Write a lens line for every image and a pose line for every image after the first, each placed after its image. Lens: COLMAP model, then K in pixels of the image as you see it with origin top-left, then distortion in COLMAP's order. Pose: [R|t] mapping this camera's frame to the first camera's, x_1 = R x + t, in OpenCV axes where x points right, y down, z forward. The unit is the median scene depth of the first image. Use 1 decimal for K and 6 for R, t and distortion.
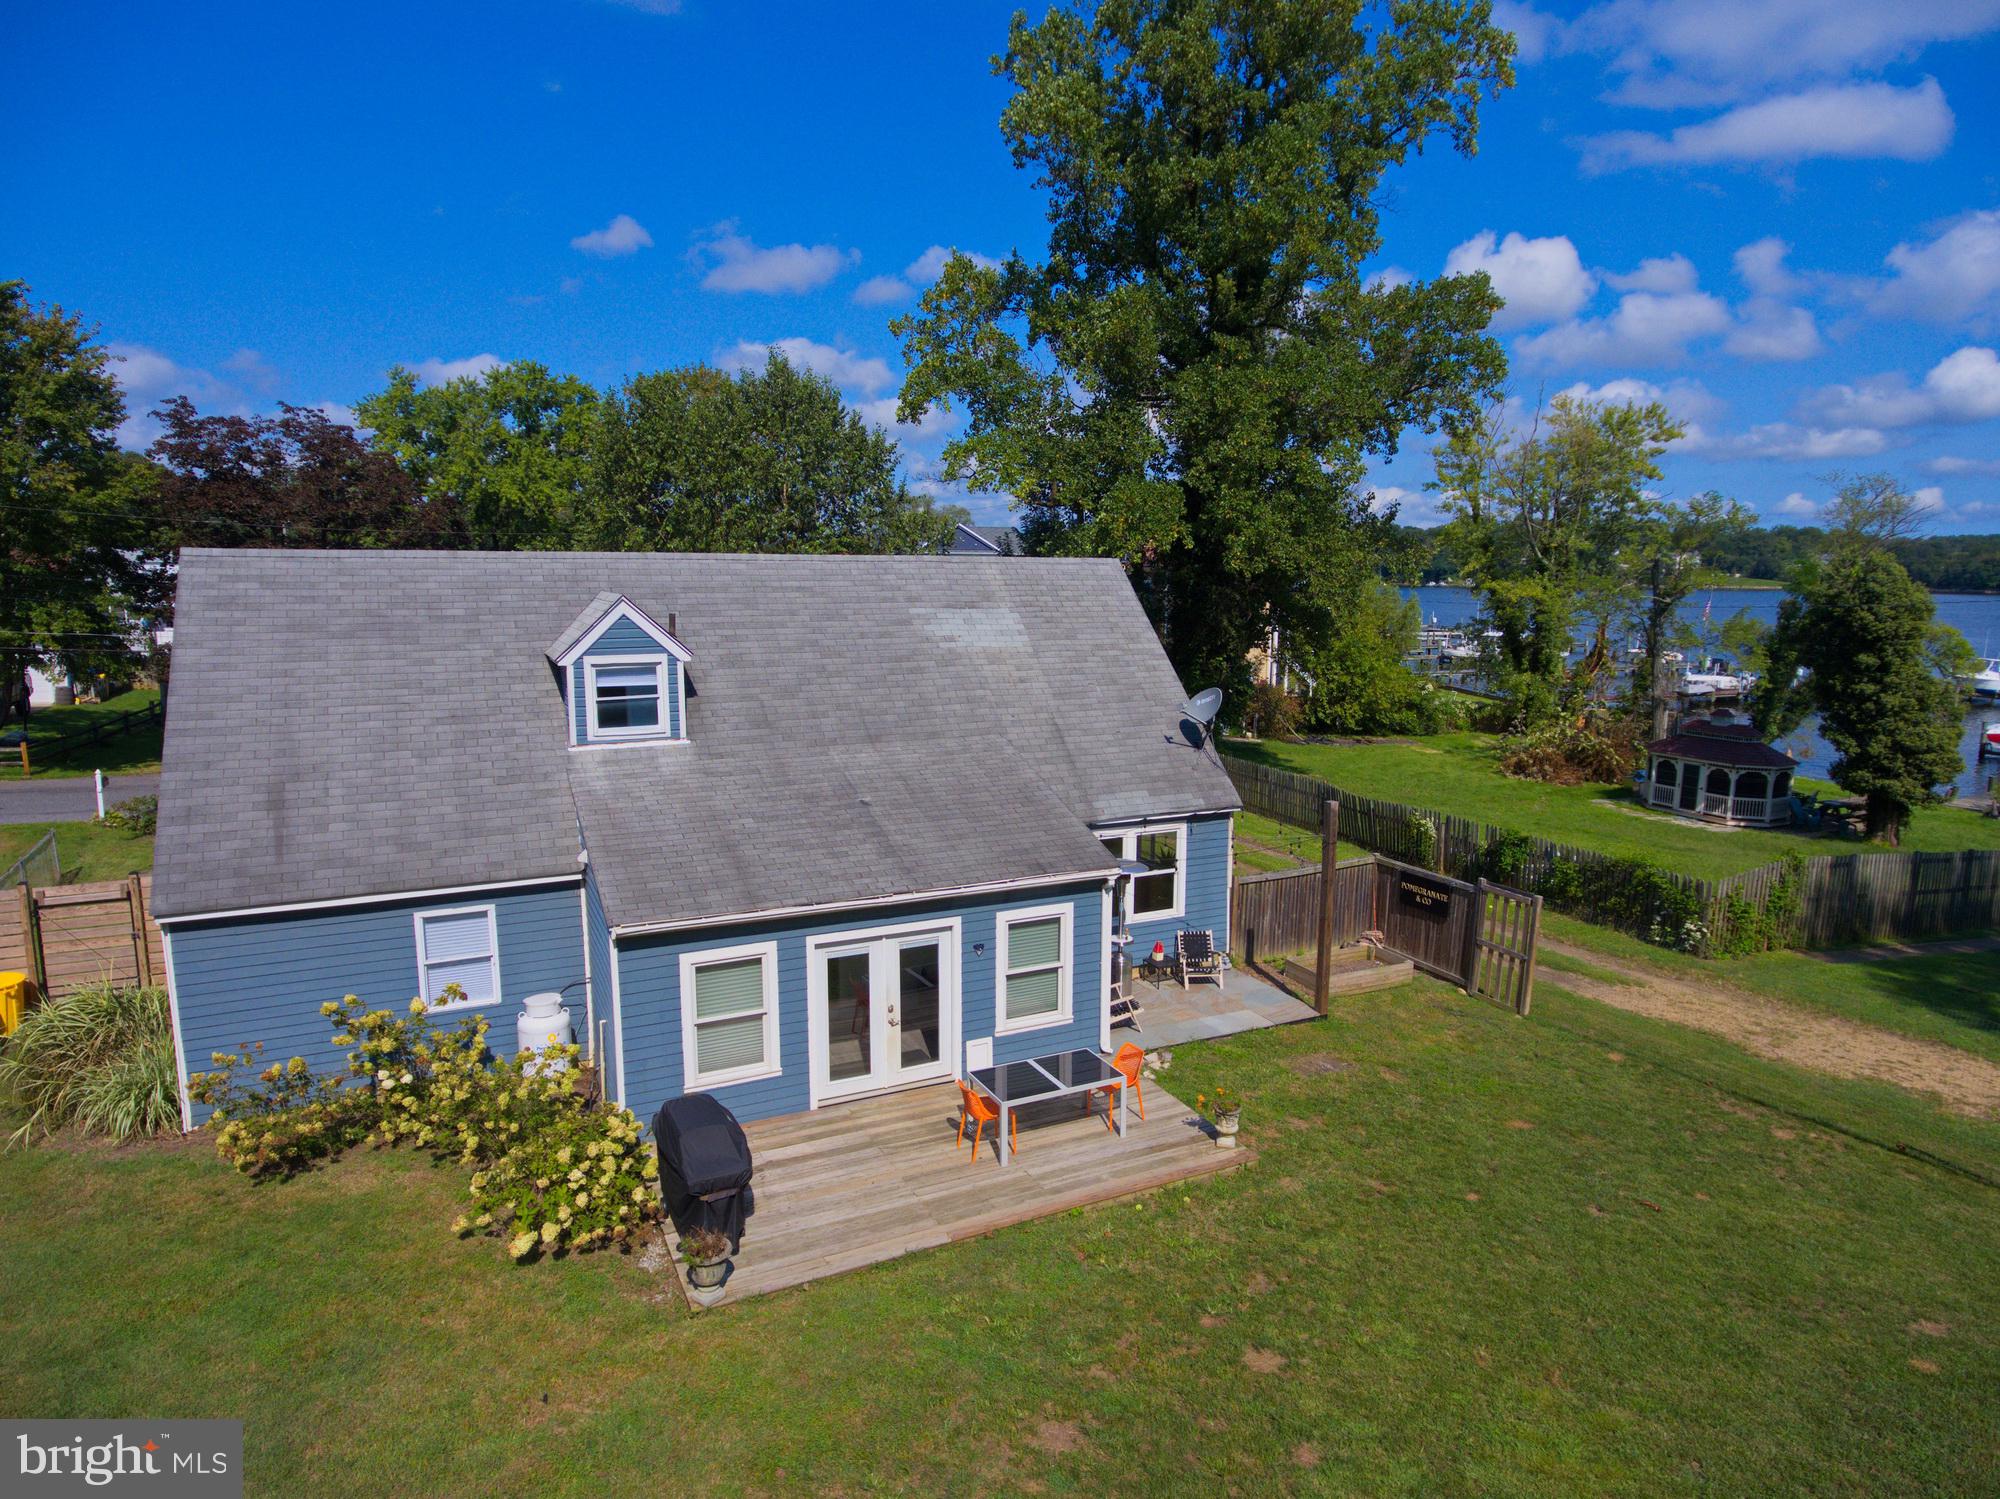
lens RADIAL K [[1185.5, 0, 1000.0], [0, 1185.5, 749.5], [0, 0, 1]] dist [-0.000079, -0.002825]
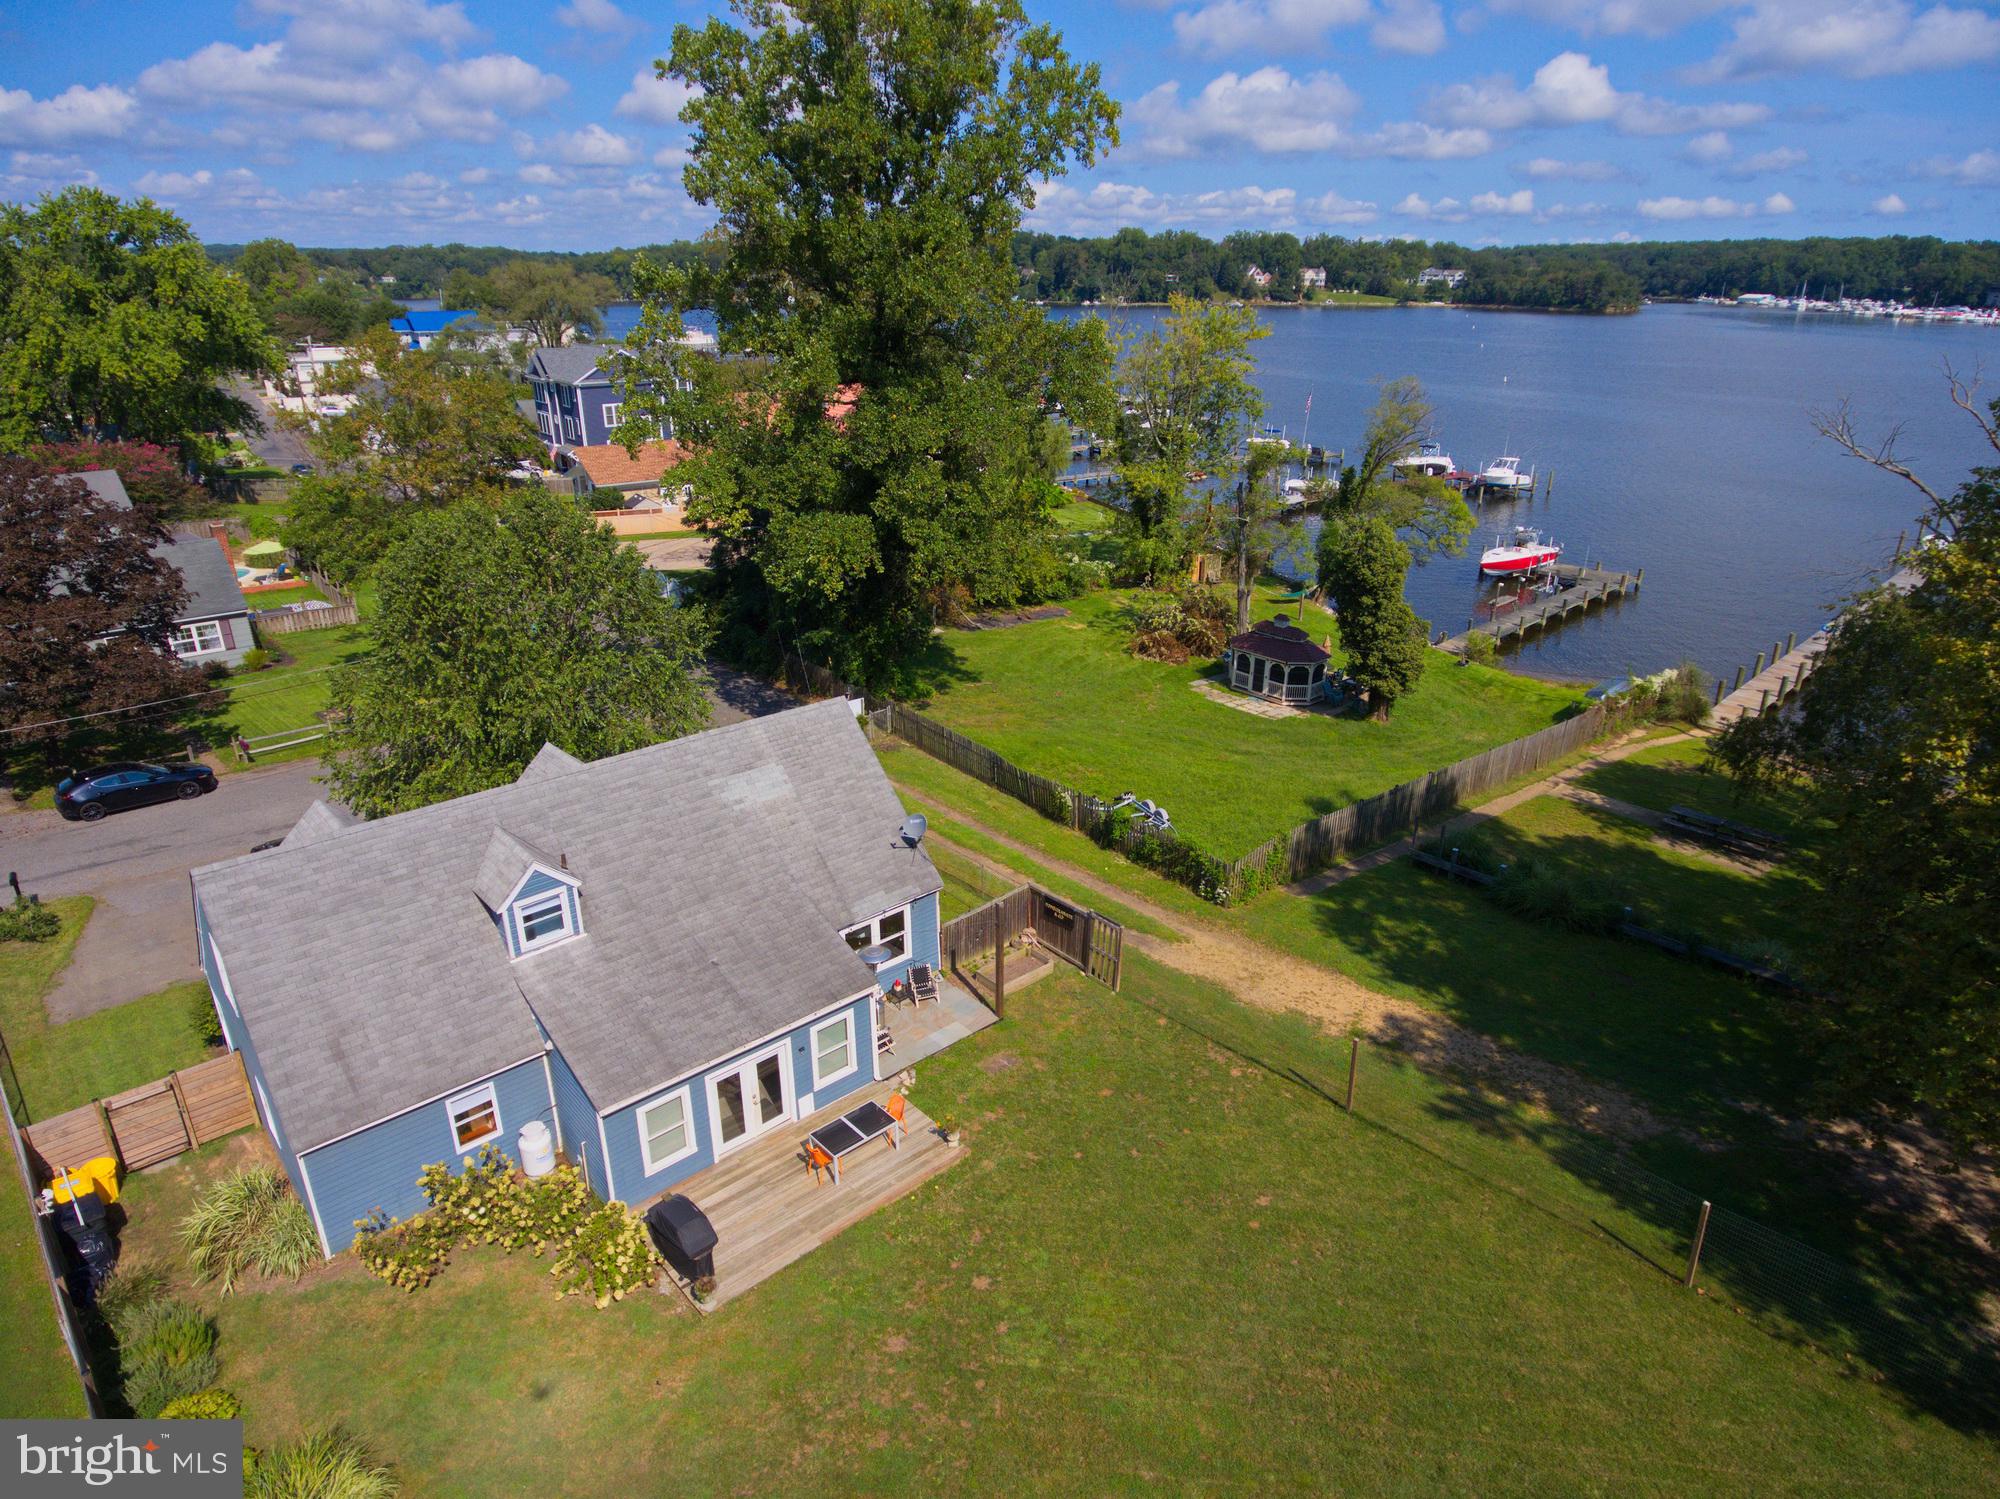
lens RADIAL K [[1200.7, 0, 1000.0], [0, 1200.7, 749.5], [0, 0, 1]] dist [-0.000095, -0.000116]
pose [[0.961557, -0.110183, 0.251530, -0.109192], [0.048326, 0.969574, 0.239980, -0.543668], [-0.270319, -0.218599, 0.937626, -0.490361]]
